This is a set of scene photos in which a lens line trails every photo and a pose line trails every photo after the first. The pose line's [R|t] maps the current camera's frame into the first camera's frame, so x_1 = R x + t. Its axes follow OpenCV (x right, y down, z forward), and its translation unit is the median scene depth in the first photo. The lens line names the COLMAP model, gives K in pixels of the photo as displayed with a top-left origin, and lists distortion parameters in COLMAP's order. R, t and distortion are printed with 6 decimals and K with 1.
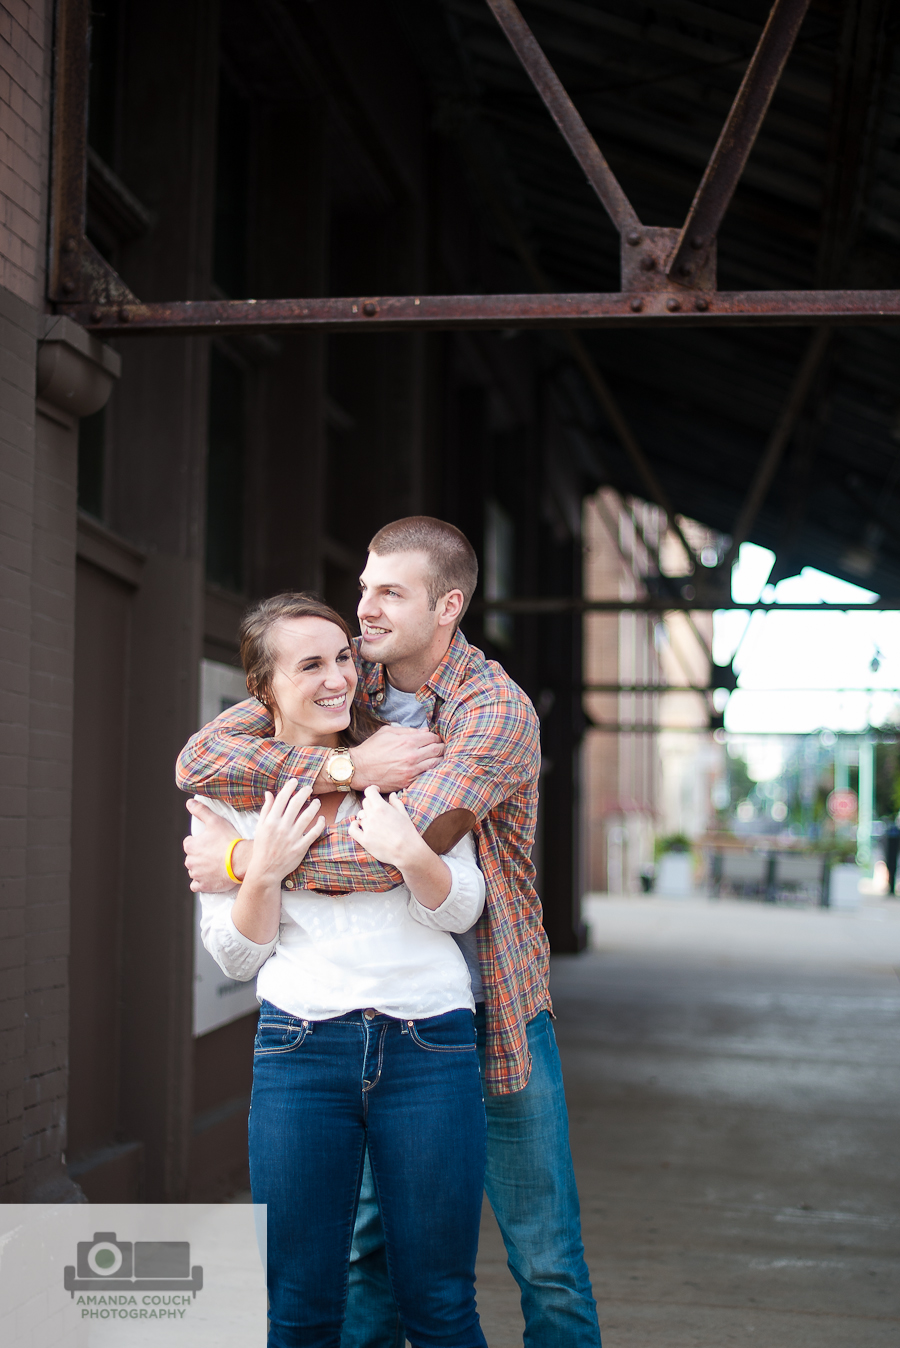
lens RADIAL K [[3593.2, 0, 450.0], [0, 3593.2, 674.0], [0, 0, 1]] dist [-0.299577, 0.788586]
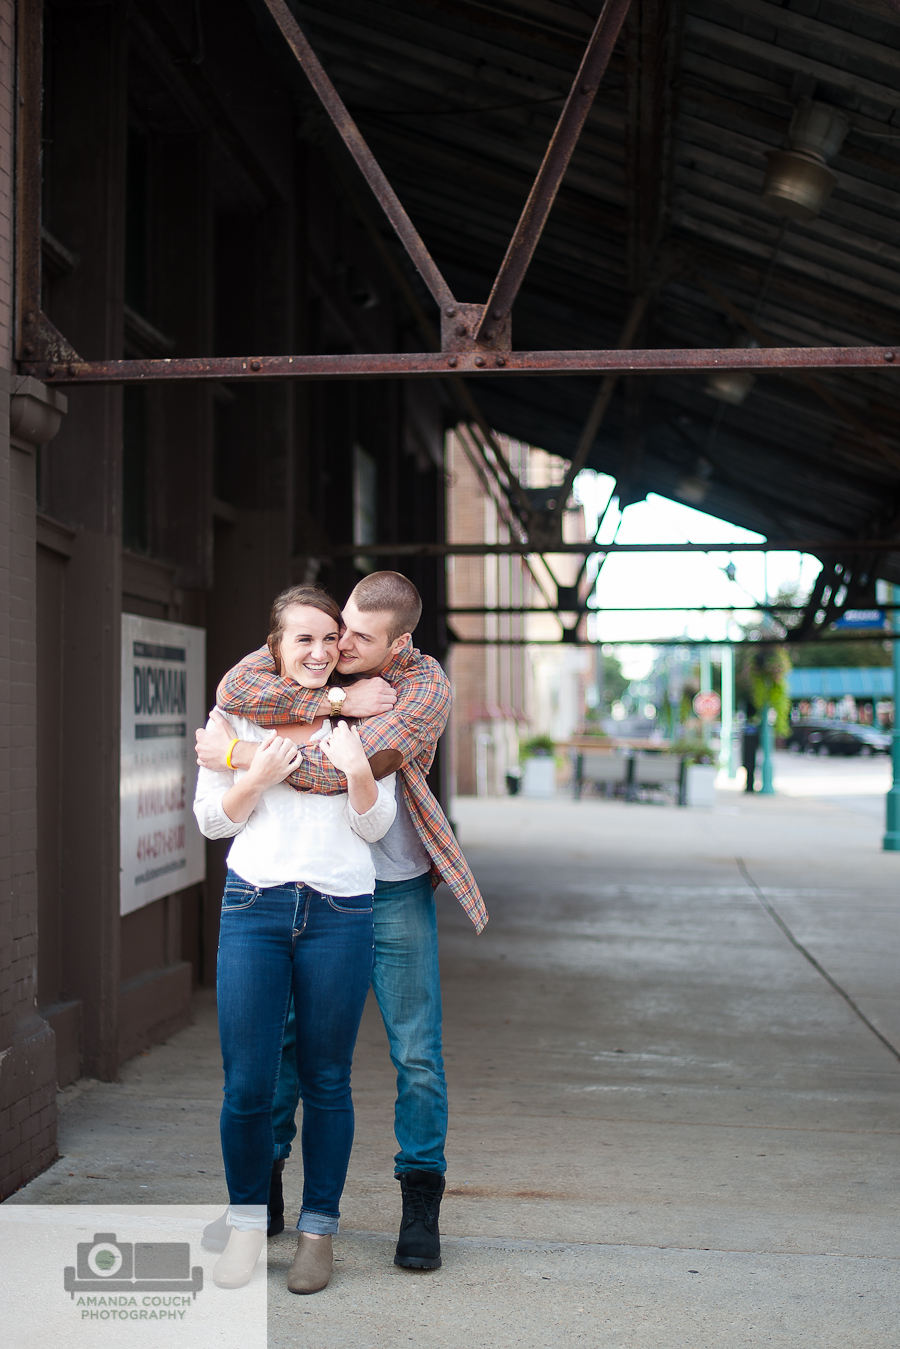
lens RADIAL K [[3595.8, 0, 450.0], [0, 3595.8, 674.5], [0, 0, 1]] dist [-0.299577, 0.788586]
pose [[0.999291, -0.015345, 0.034374, 0.002503], [0.014400, 0.999516, 0.027558, -0.021533], [-0.034780, -0.027044, 0.999029, -0.344899]]
